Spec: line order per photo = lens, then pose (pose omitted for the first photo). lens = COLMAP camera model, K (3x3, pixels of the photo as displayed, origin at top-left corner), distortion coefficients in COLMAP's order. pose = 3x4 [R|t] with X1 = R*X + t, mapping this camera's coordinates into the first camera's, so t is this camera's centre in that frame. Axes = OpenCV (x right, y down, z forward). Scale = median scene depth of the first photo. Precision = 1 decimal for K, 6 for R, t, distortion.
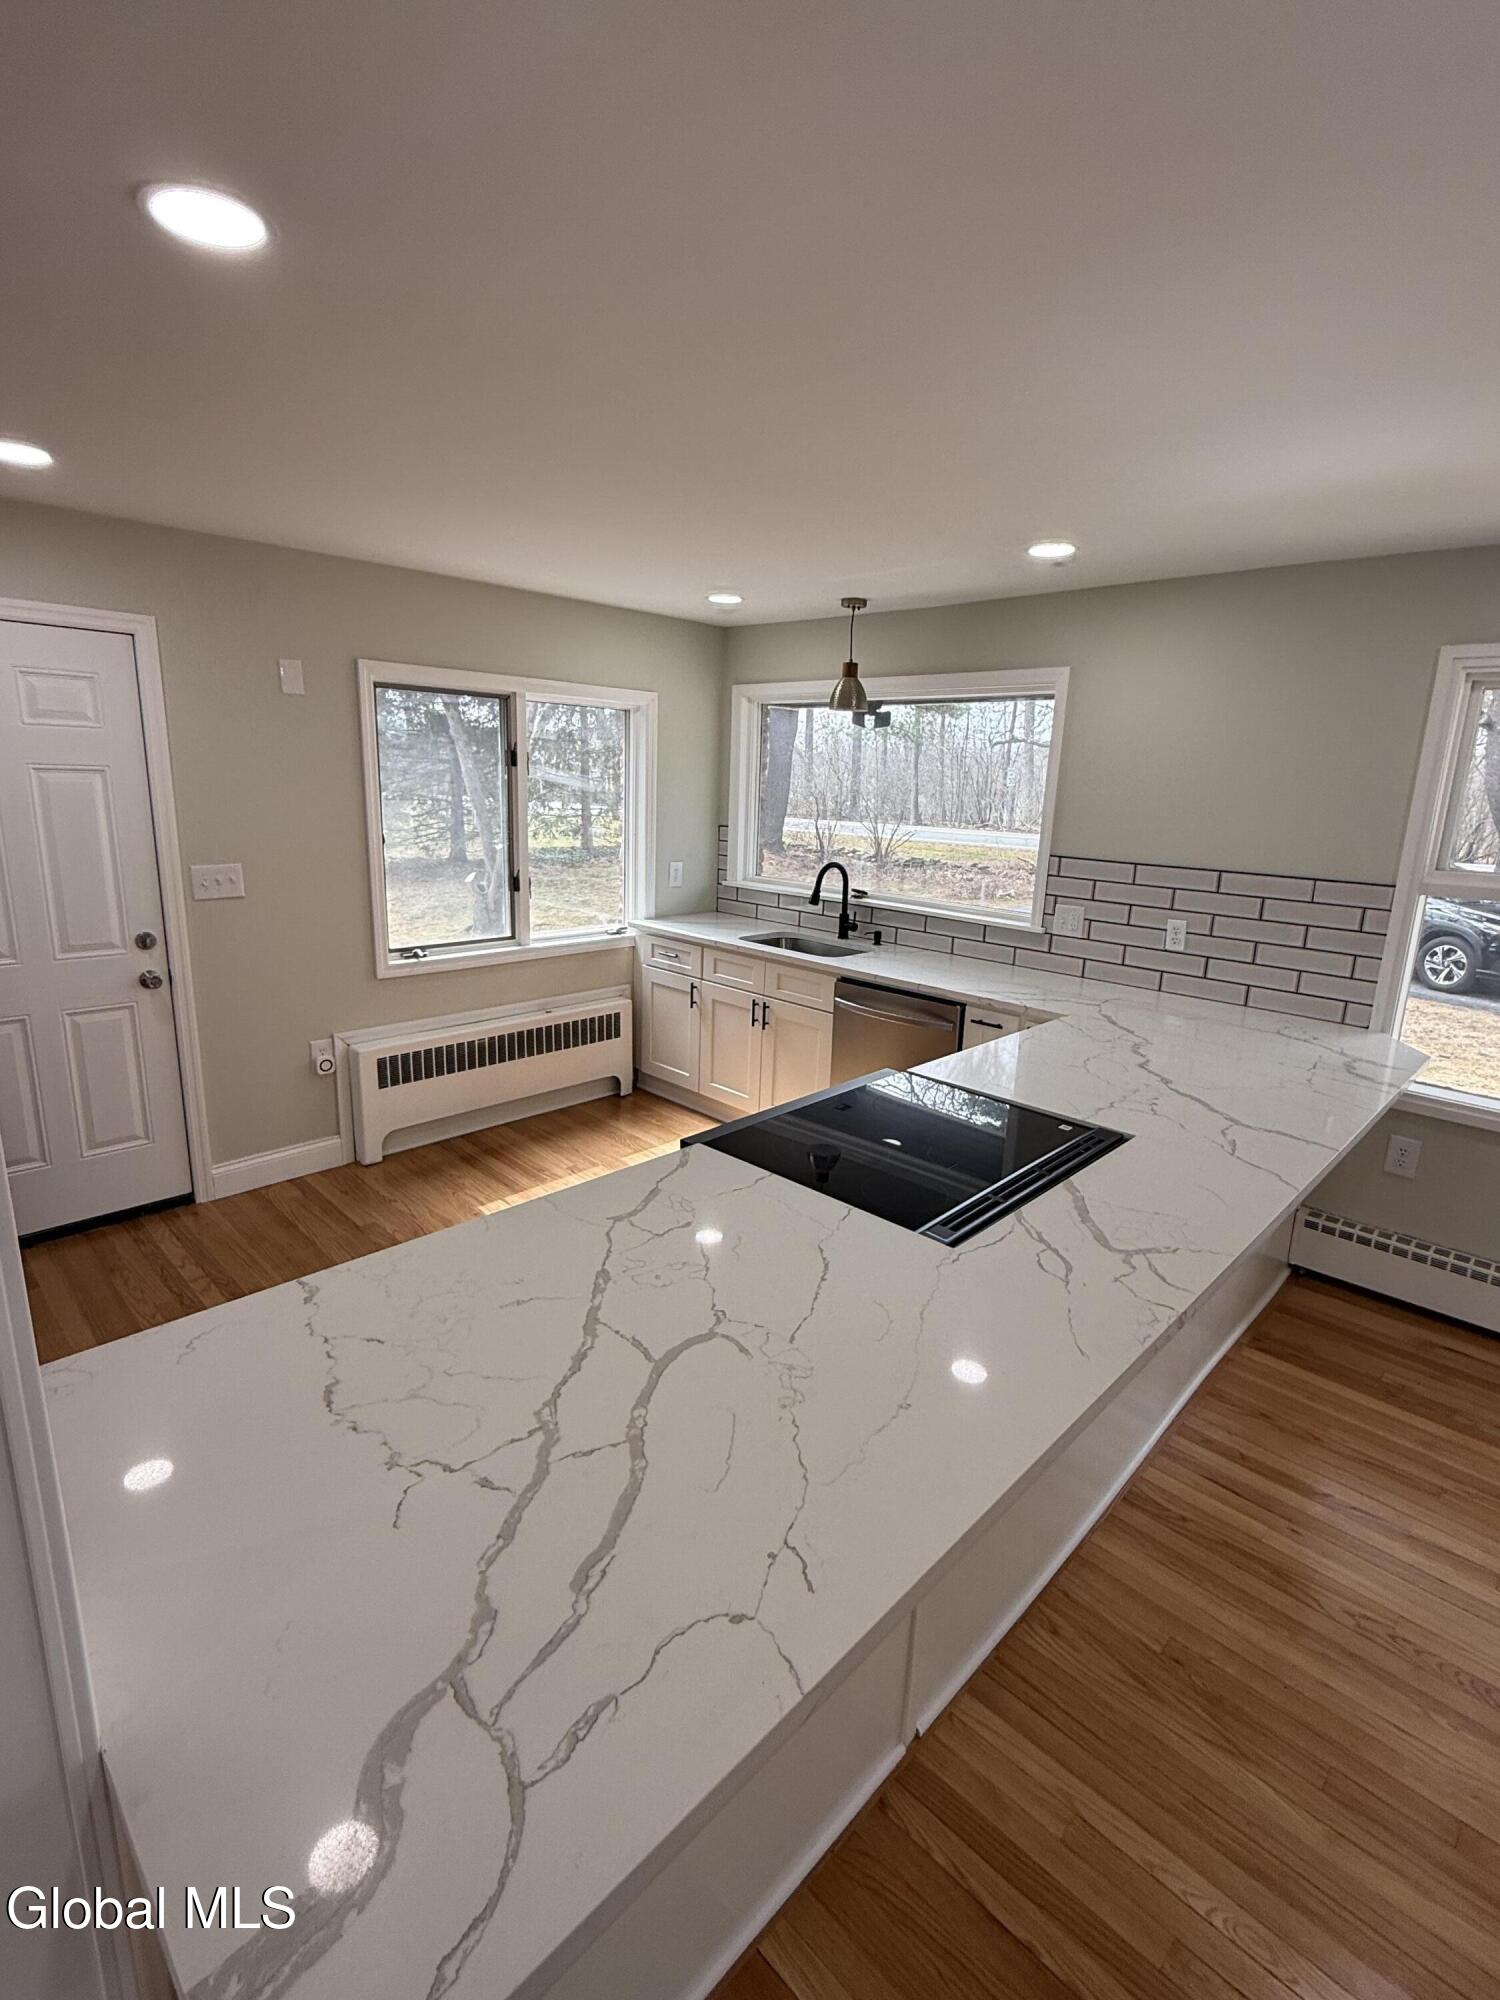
lens RADIAL K [[936.3, 0, 750.0], [0, 936.3, 1000.0], [0, 0, 1]] dist [-0.000179, -0.000324]
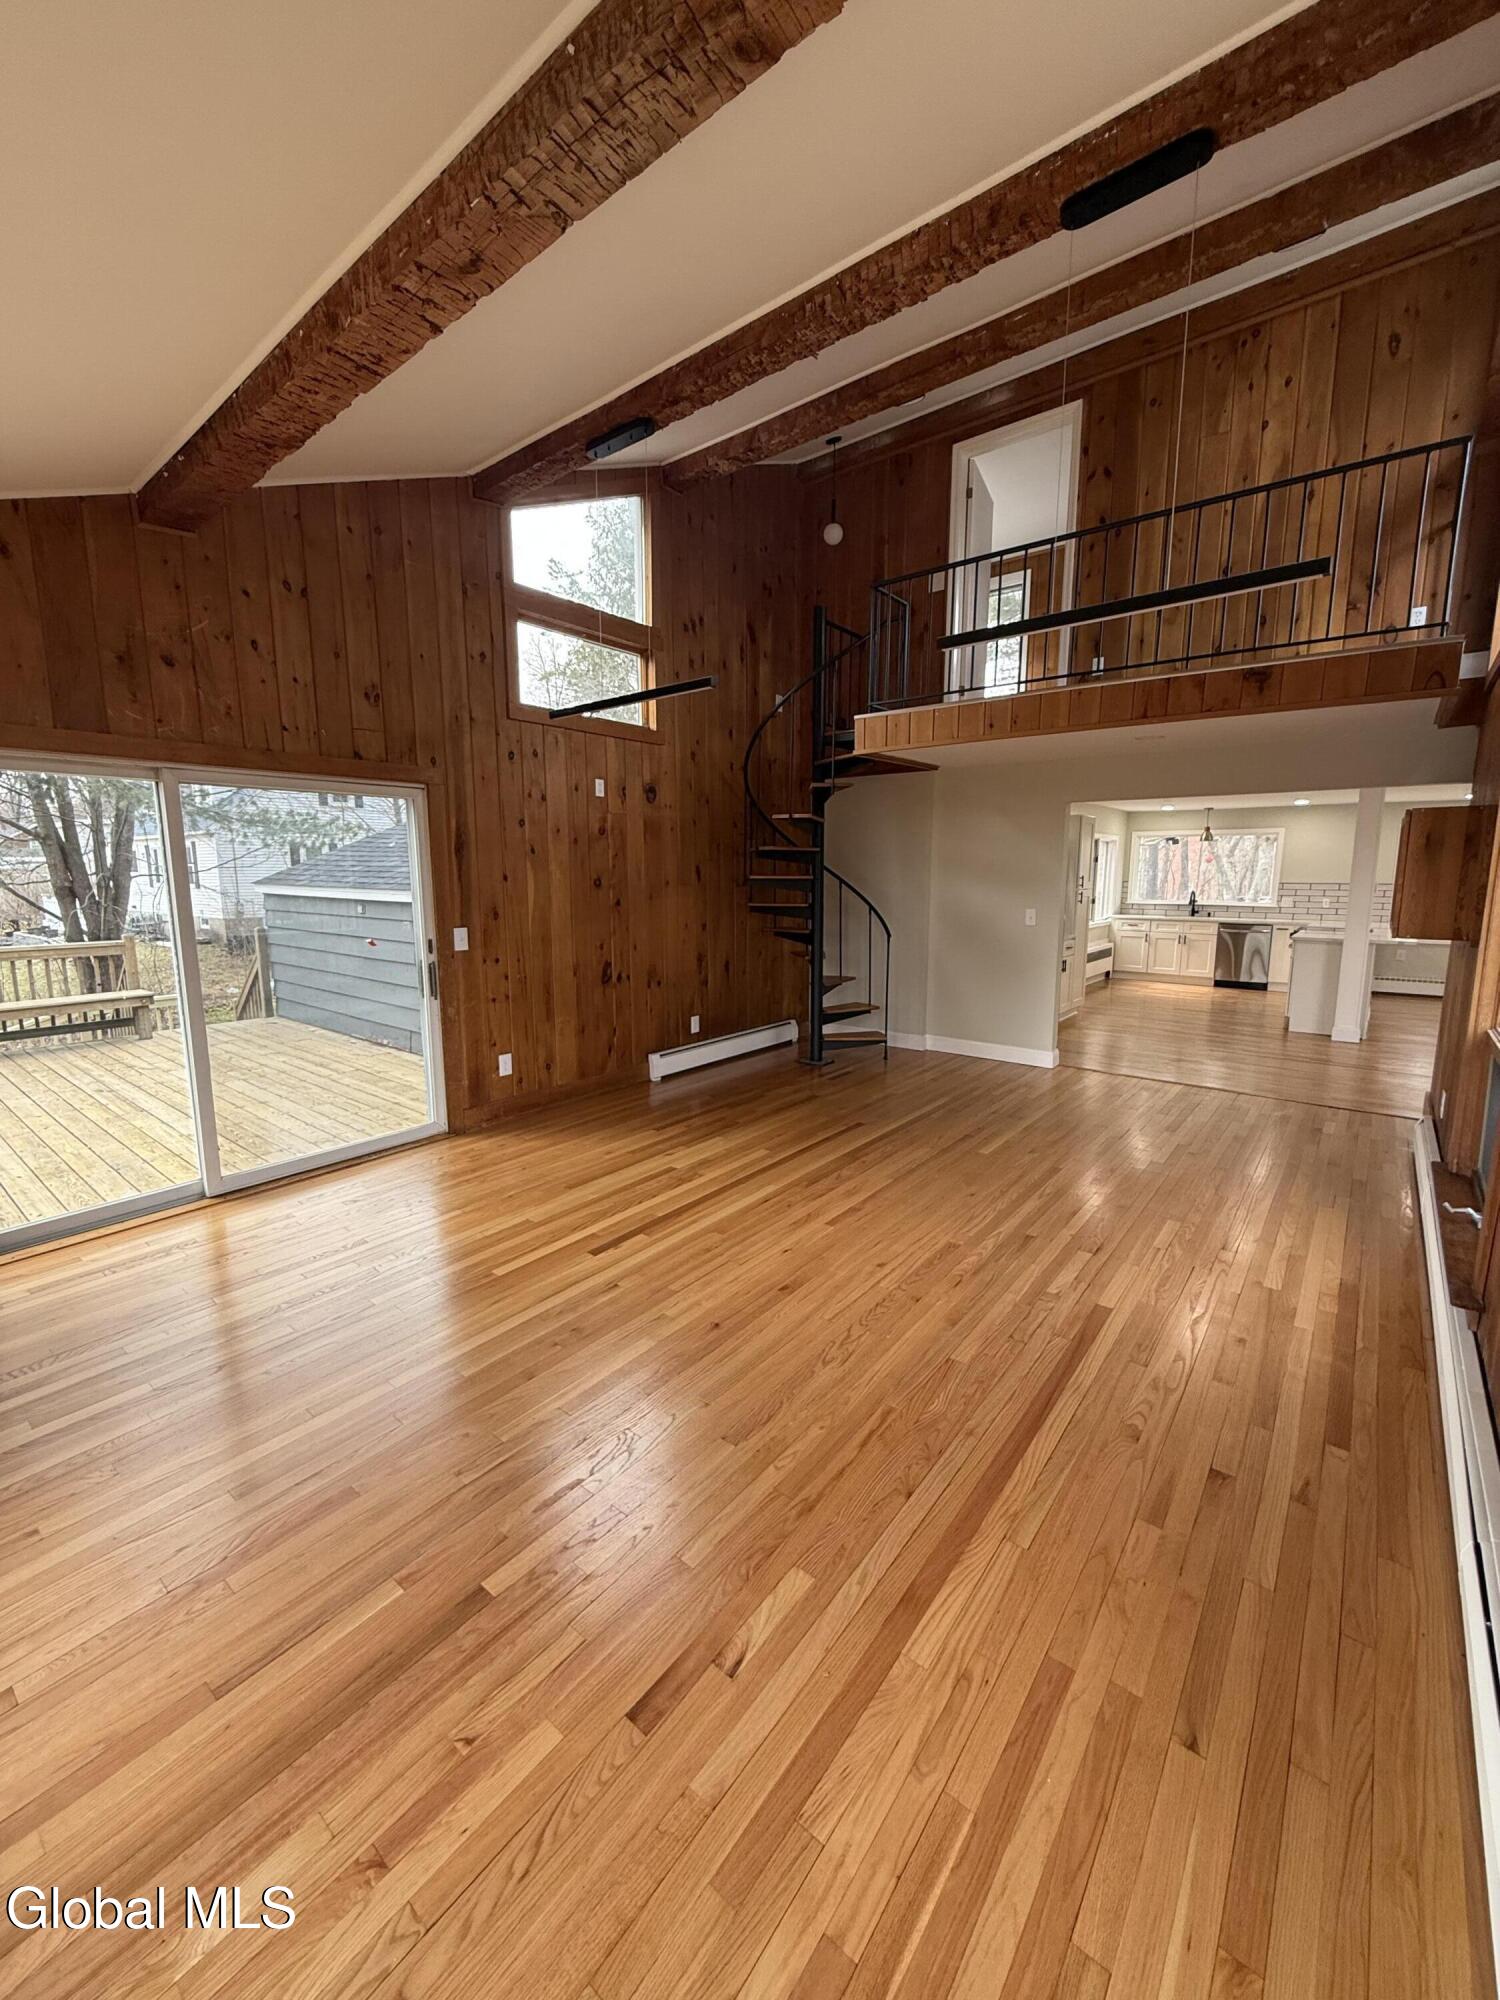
lens RADIAL K [[790.8, 0, 750.0], [0, 790.8, 1000.0], [0, 0, 1]] dist [0.000843, 0.000039]
pose [[0.994720, -0.043190, 0.093091, -1.769303], [0.050178, 0.995989, -0.074081, 0.358205], [-0.089518, 0.078361, 0.992898, -1.529955]]
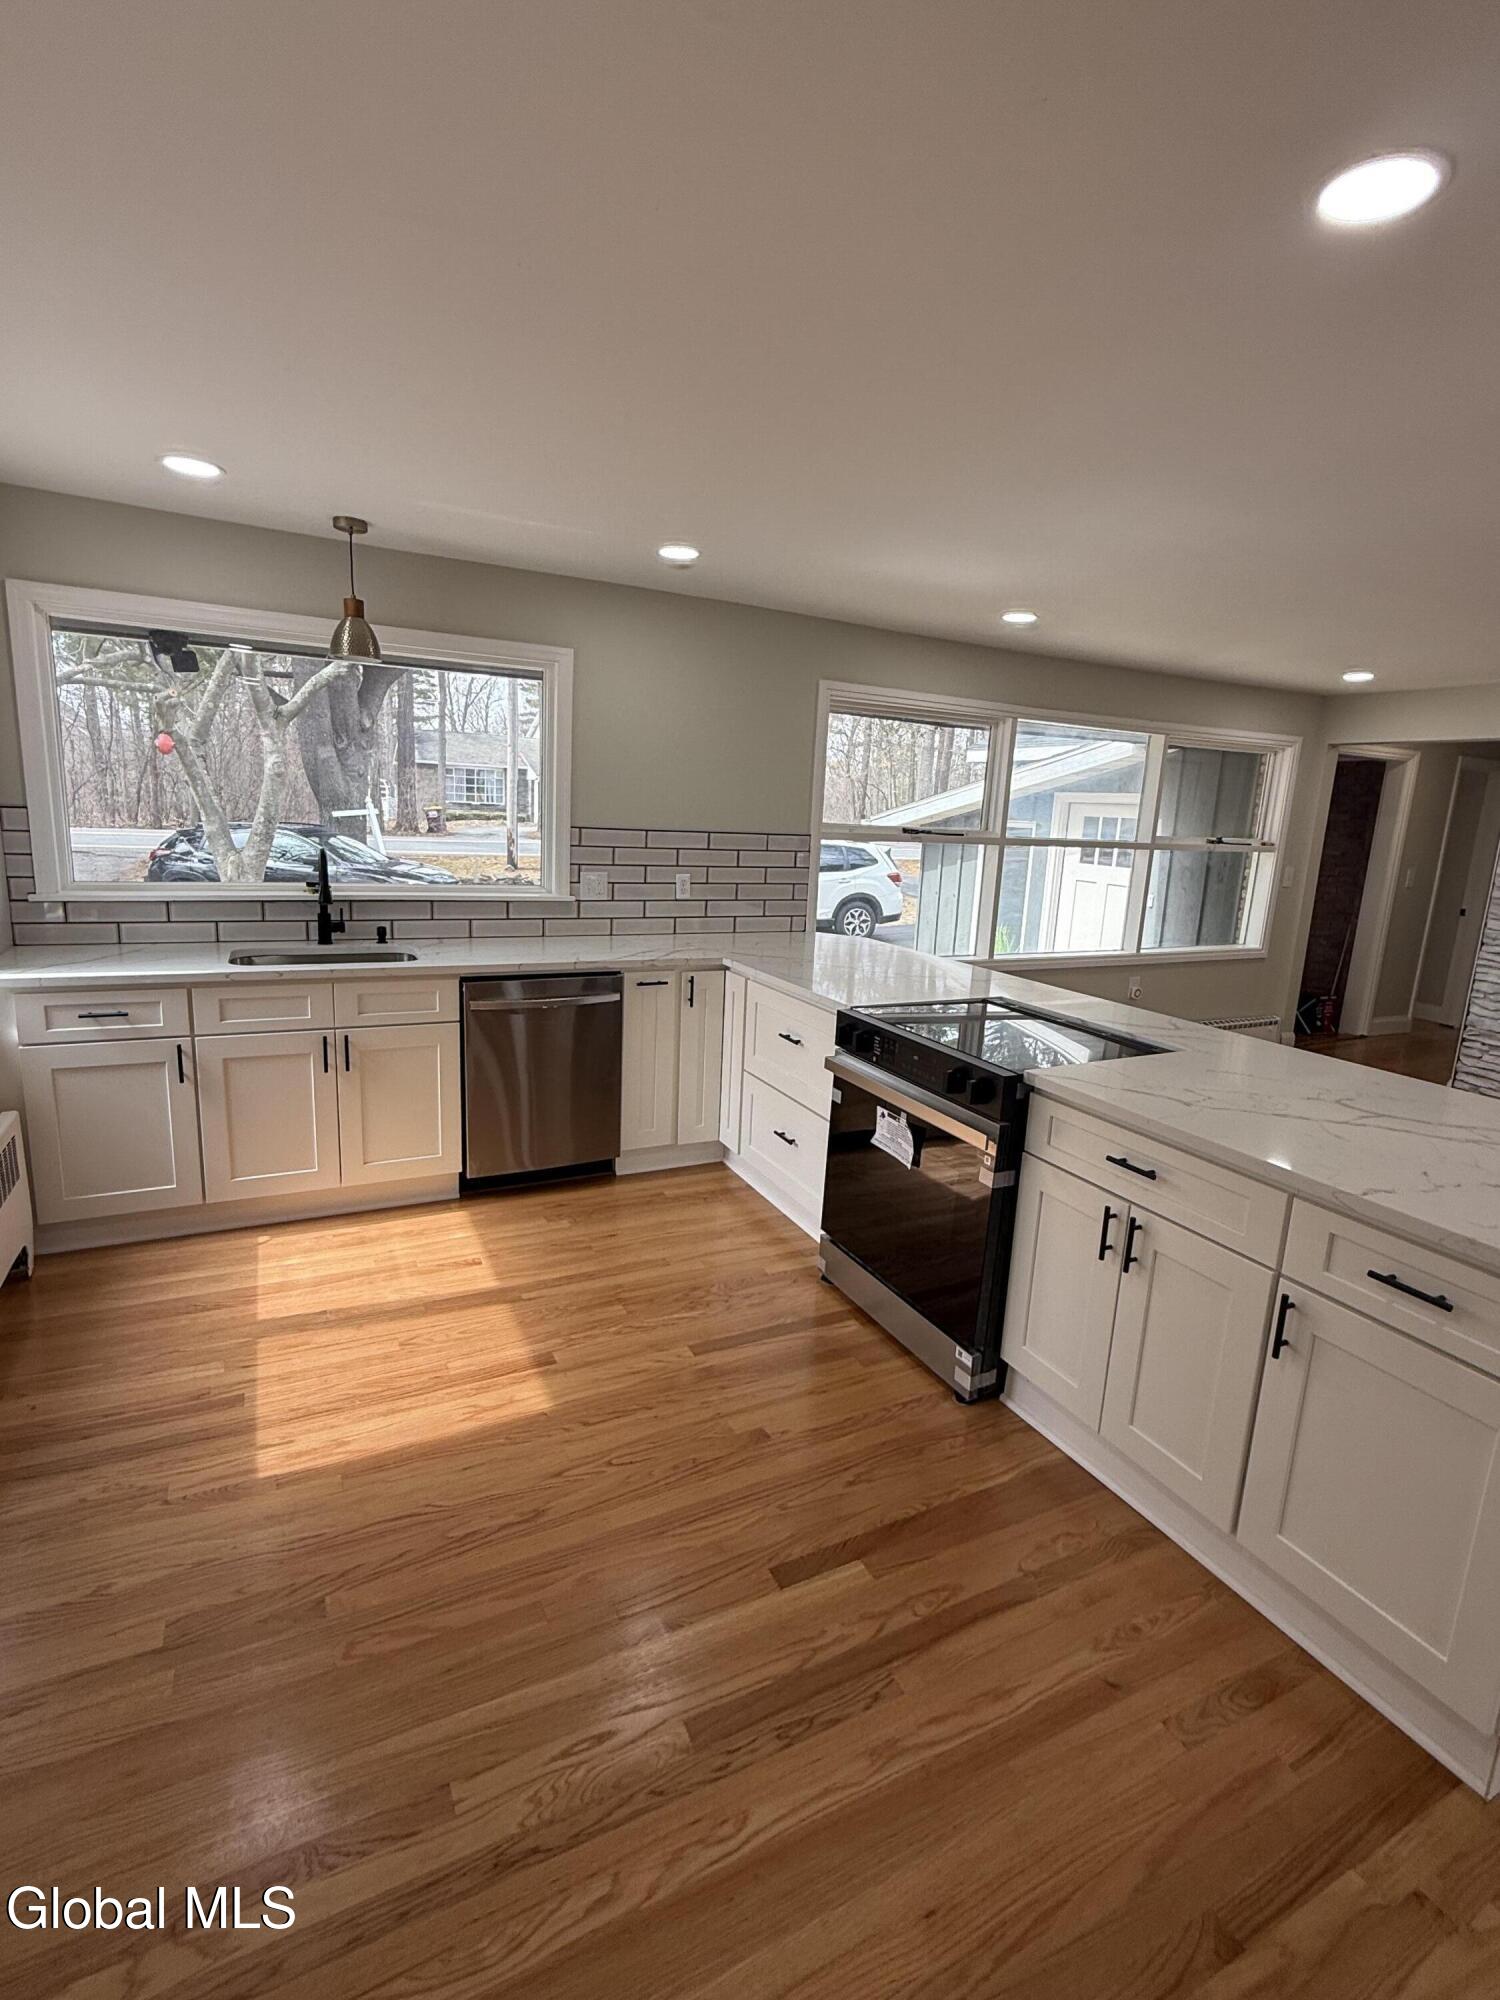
lens RADIAL K [[936.3, 0, 750.0], [0, 936.3, 1000.0], [0, 0, 1]] dist [-0.000179, -0.000324]
pose [[0.317029, -0.210327, 0.924800, -0.620906], [0.183099, 0.970329, 0.157914, -0.091839], [-0.930574, 0.119266, 0.346133, 0.453321]]
